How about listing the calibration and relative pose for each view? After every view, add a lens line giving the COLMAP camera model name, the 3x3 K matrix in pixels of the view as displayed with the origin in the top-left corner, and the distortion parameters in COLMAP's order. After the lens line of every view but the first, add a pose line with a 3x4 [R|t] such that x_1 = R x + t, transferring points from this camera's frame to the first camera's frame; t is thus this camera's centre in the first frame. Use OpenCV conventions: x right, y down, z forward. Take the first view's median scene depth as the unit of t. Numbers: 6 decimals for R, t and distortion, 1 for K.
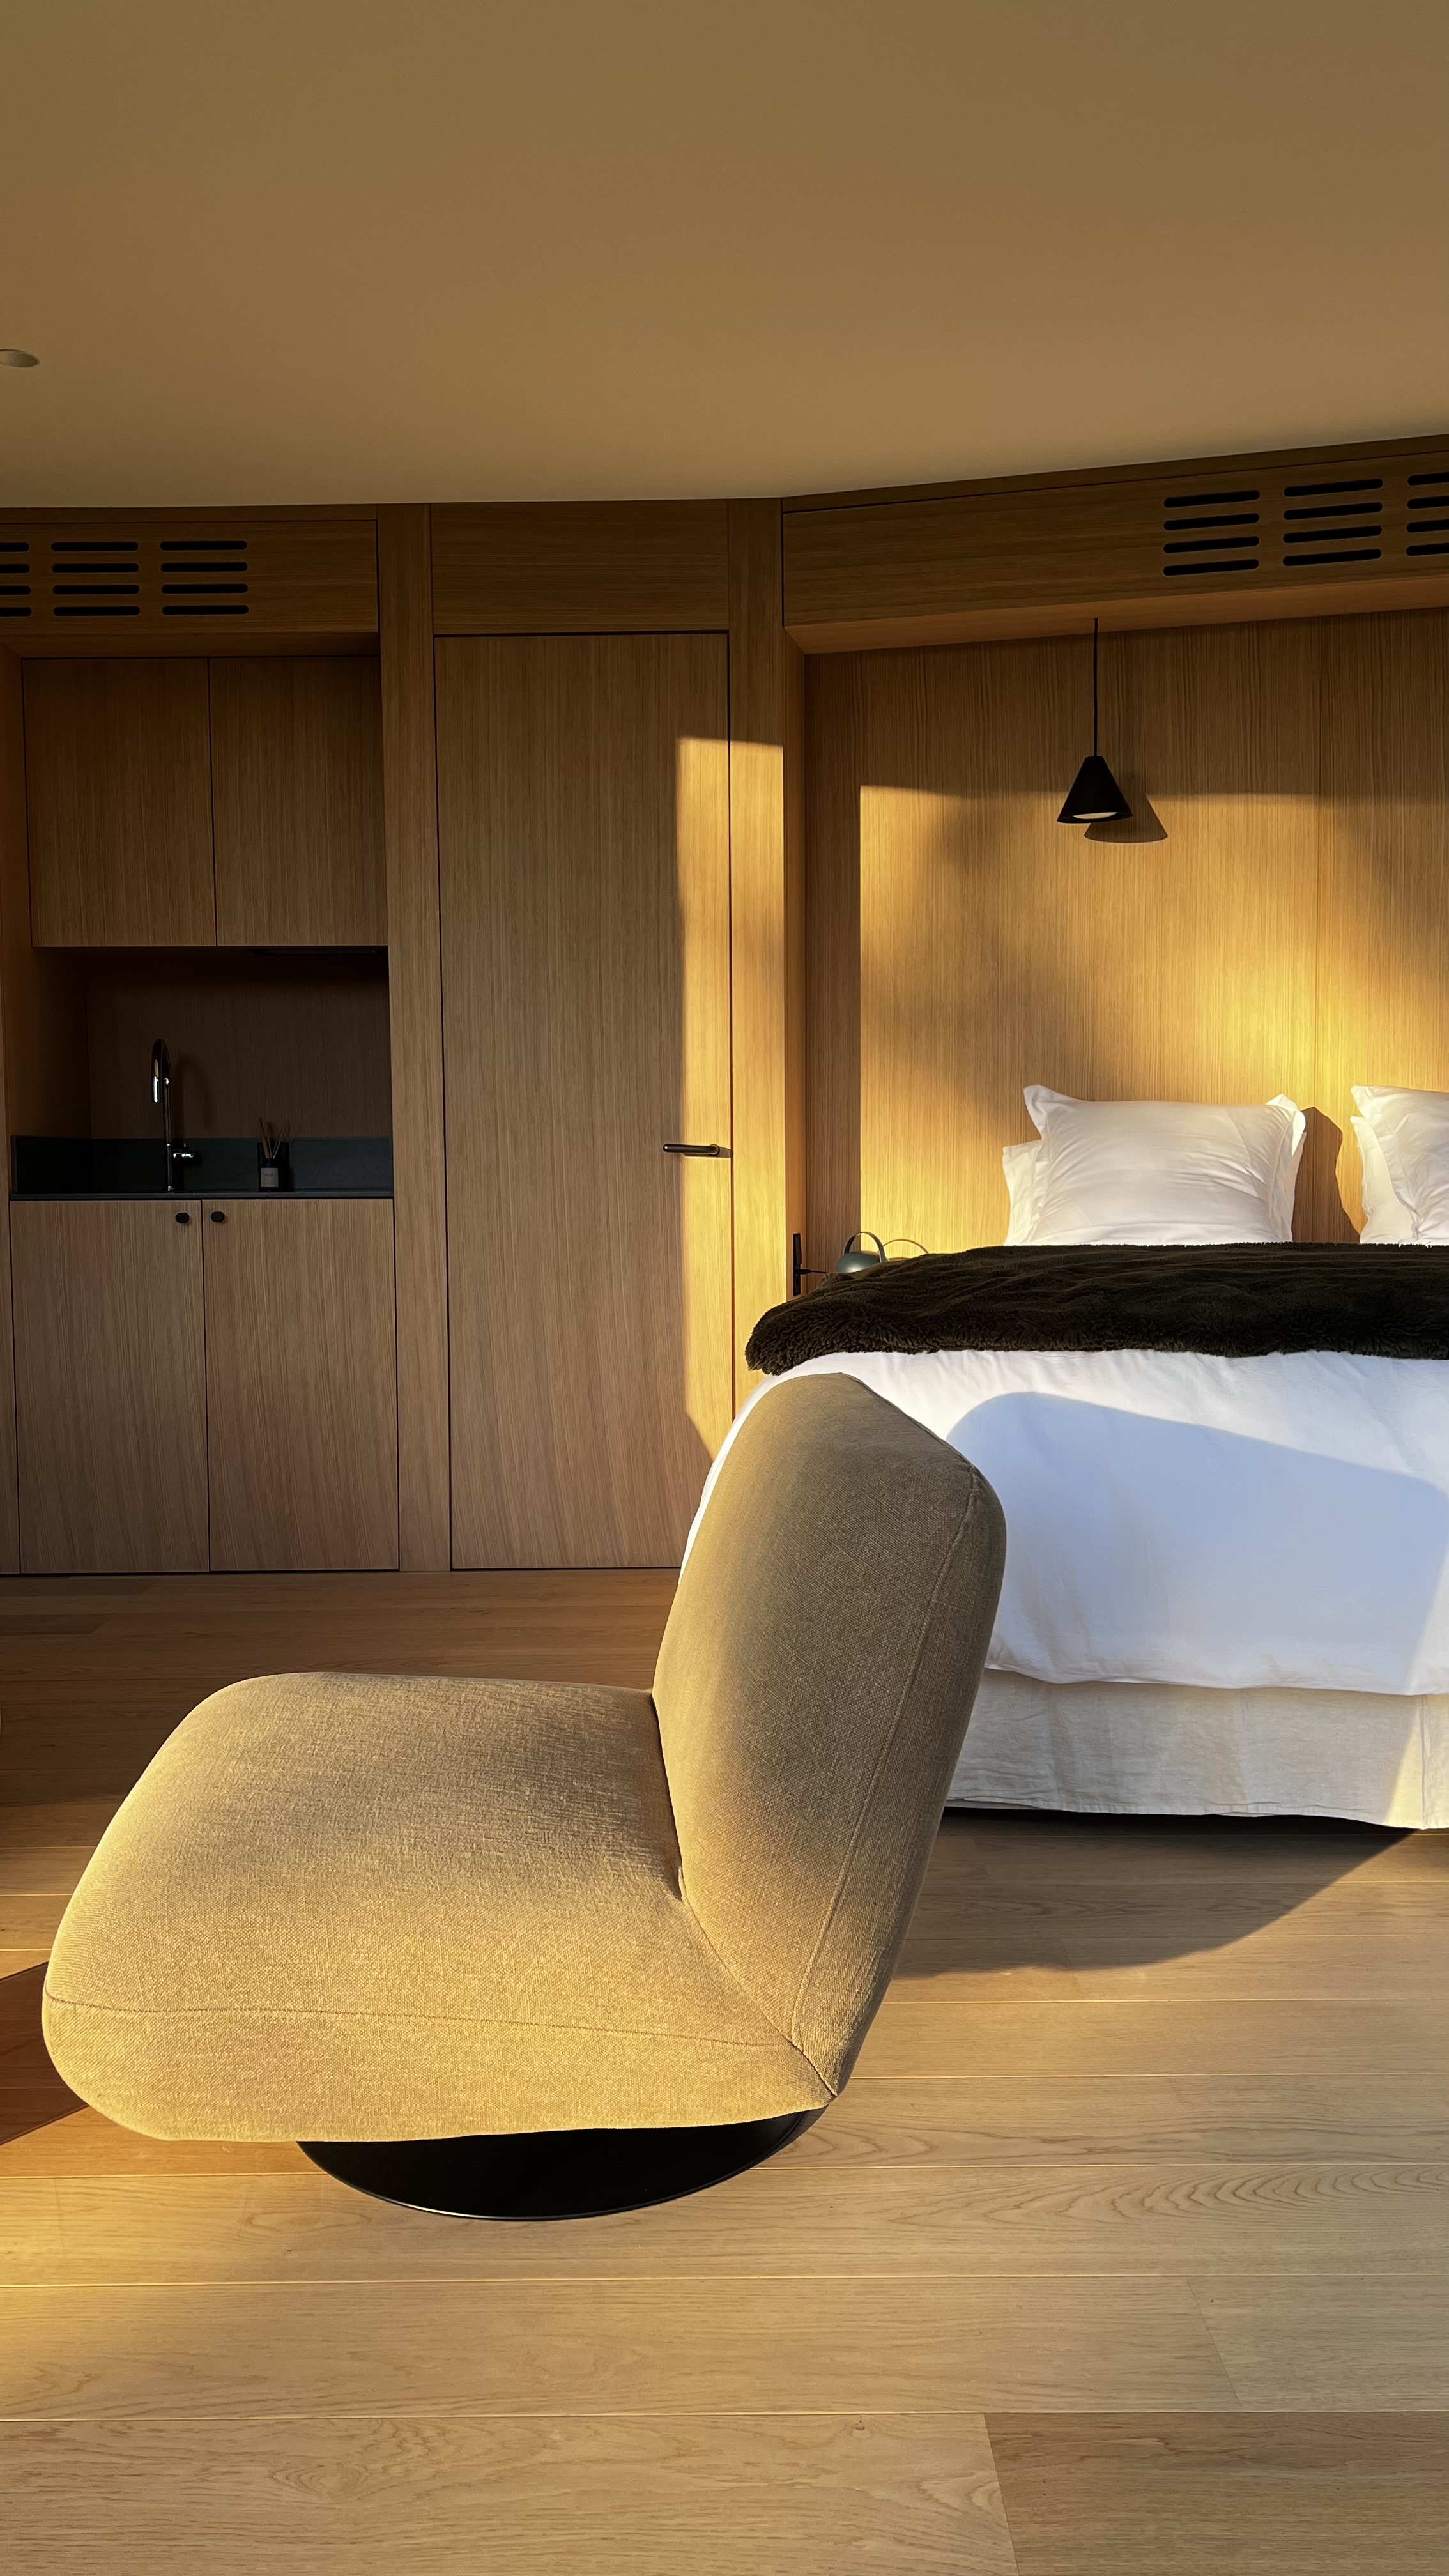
lens RADIAL K [[1866.1, 0, 710.5], [0, 1866.1, 1322.4], [0, 0, 1]] dist [0.020322, -0.041362]
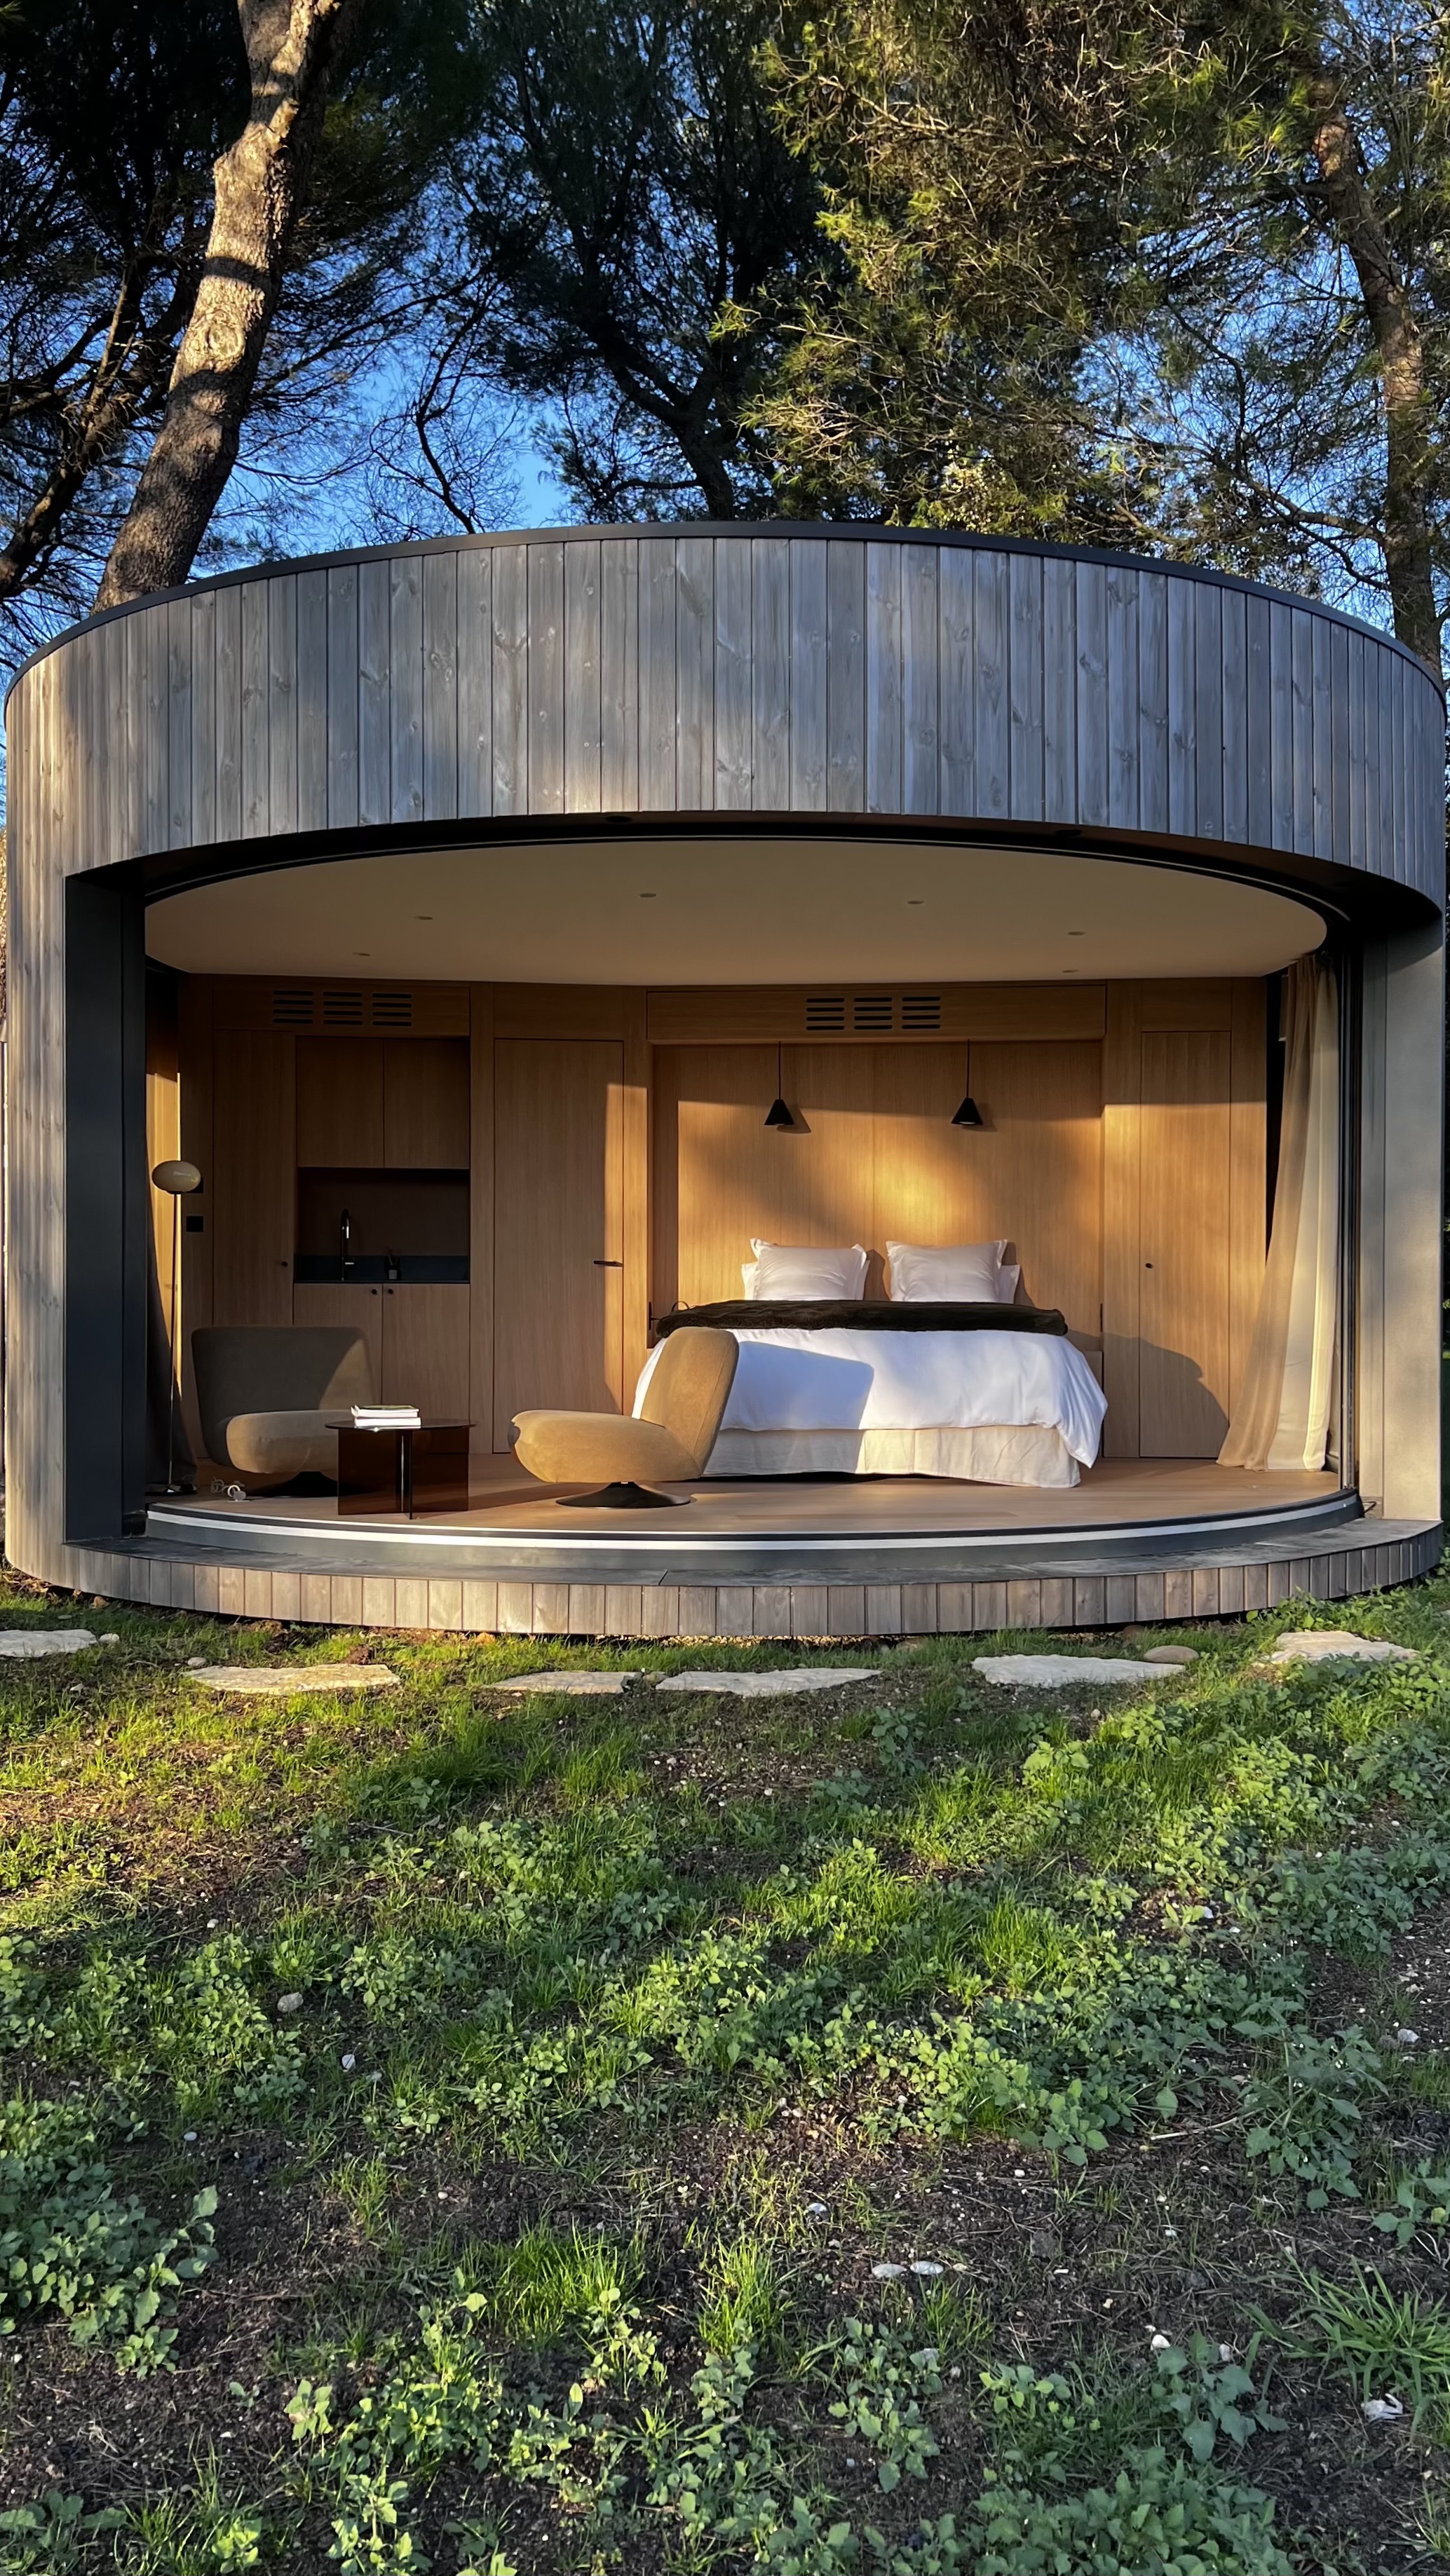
lens RADIAL K [[1866.3, 0, 726.1], [0, 1866.3, 1311.4], [0, 0, 1]] dist [0.020322, -0.041362]
pose [[0.990227, 0.009150, 0.139162, -0.178099], [0.000110, 0.997794, -0.066384, 0.114041], [-0.139462, 0.065751, 0.988042, -1.239091]]
